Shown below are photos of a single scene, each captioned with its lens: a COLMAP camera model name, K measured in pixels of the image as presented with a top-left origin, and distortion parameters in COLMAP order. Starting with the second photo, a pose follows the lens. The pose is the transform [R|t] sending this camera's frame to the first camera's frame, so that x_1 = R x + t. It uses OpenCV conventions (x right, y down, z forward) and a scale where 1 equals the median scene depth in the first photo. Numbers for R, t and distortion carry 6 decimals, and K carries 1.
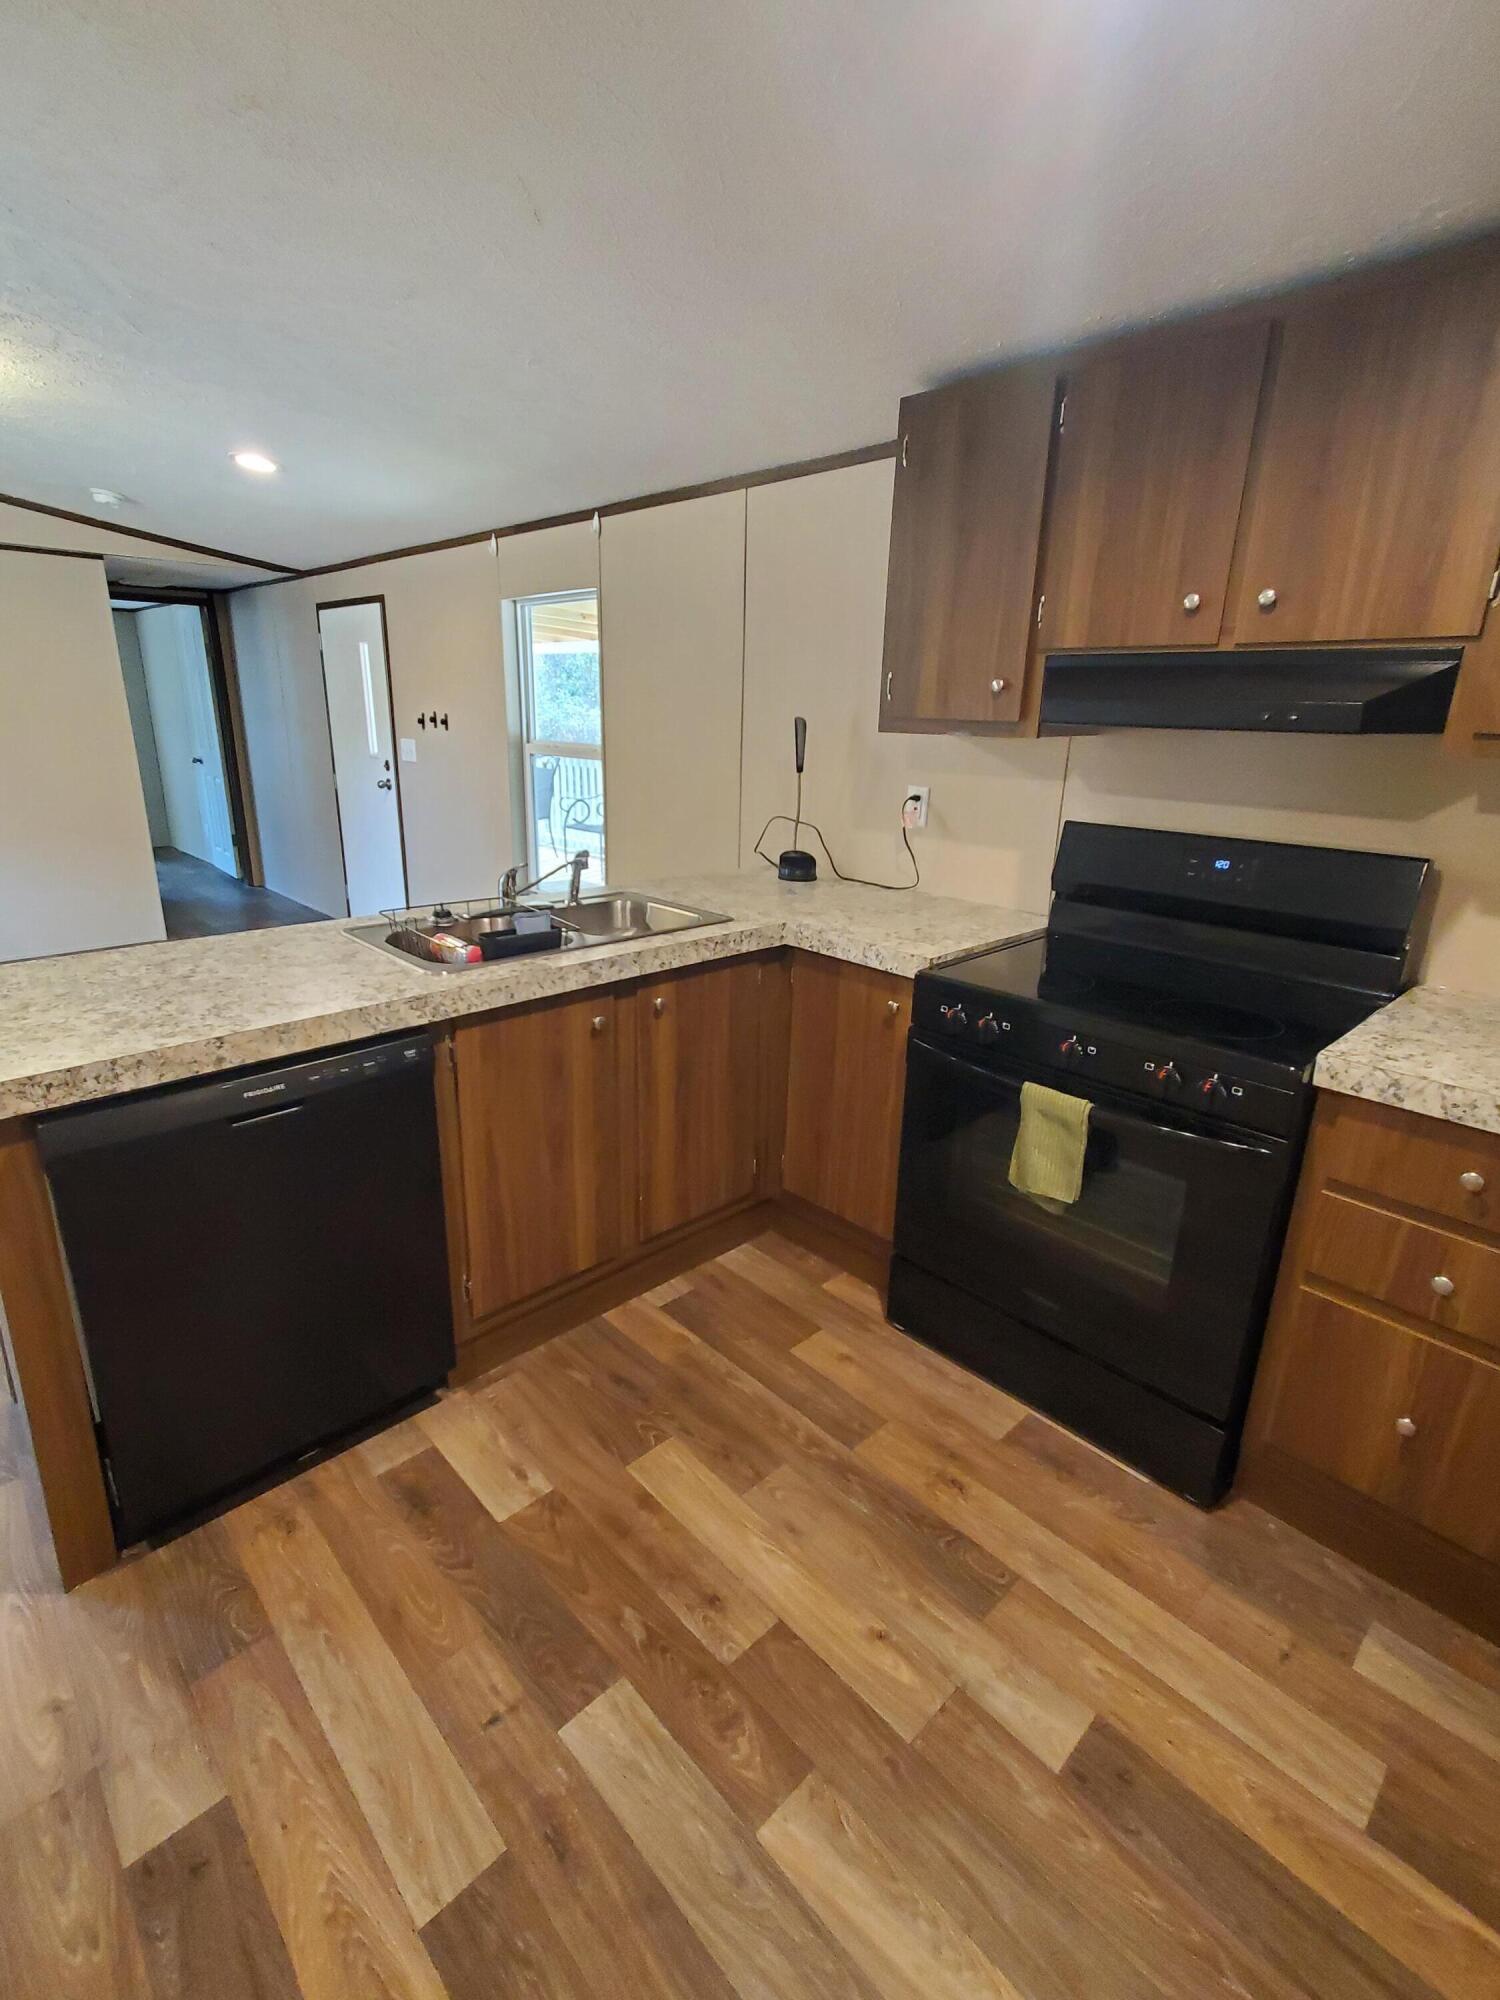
lens RADIAL K [[956.4, 0, 717.0], [0, 956.4, 973.0], [0, 0, 1]] dist [0.010184, 0.007605]
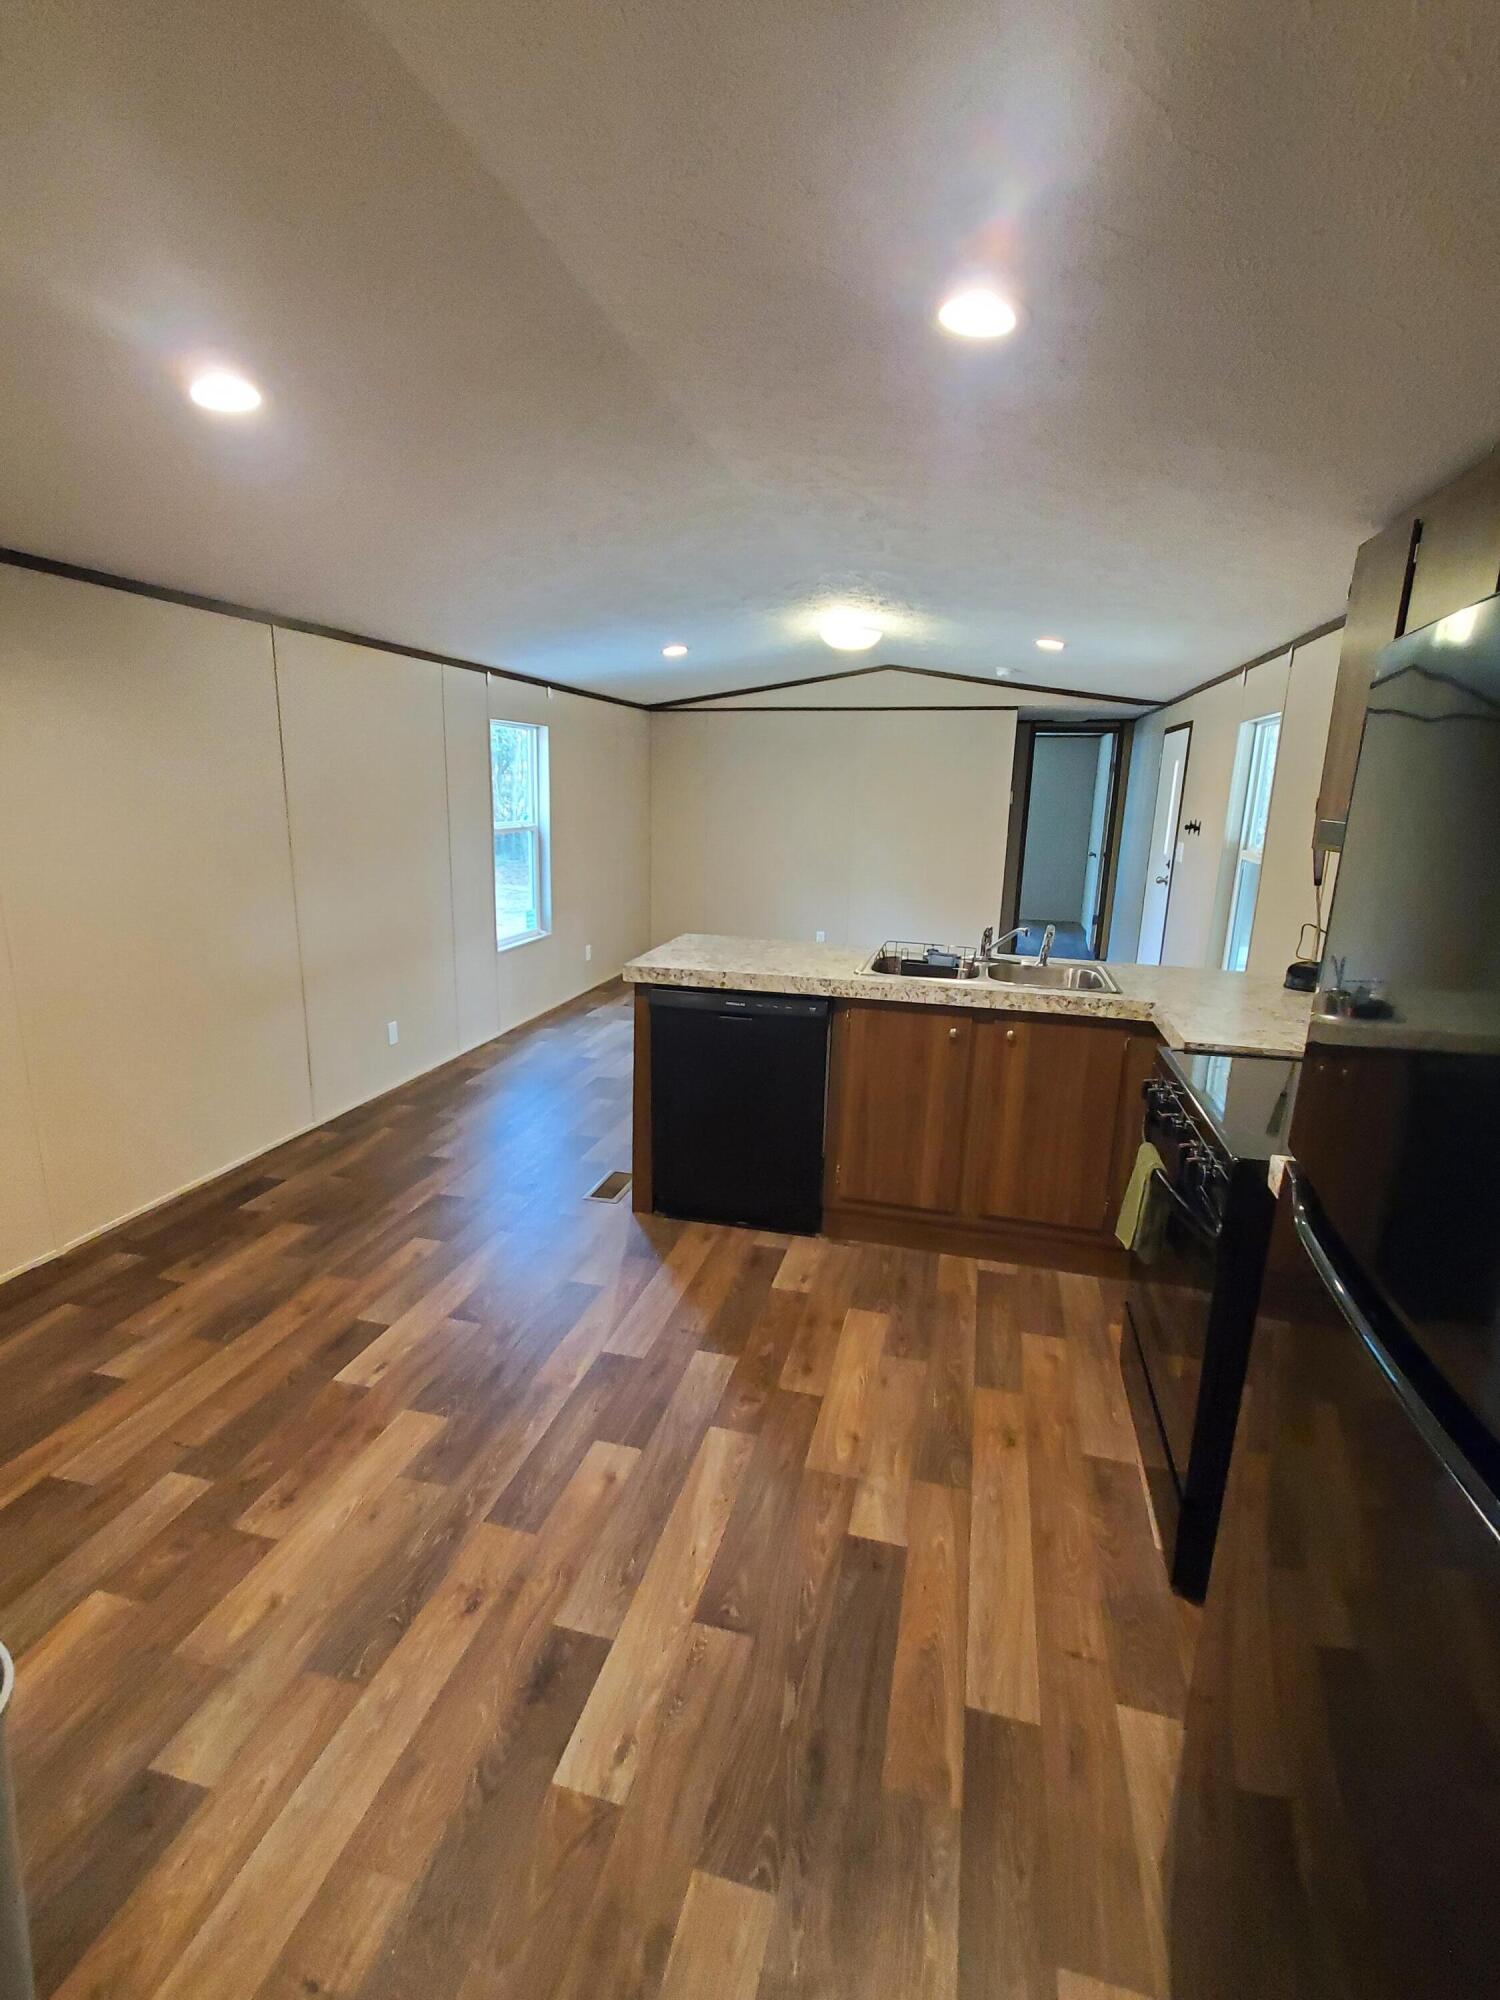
lens RADIAL K [[956.4, 0, 724.6], [0, 956.4, 985.4], [0, 0, 1]] dist [0.010184, 0.007605]
pose [[0.515519, 0.168791, -0.840089, 0.965514], [-0.246702, 0.968131, 0.043129, 0.006379], [0.820596, 0.185018, 0.540732, -0.065547]]
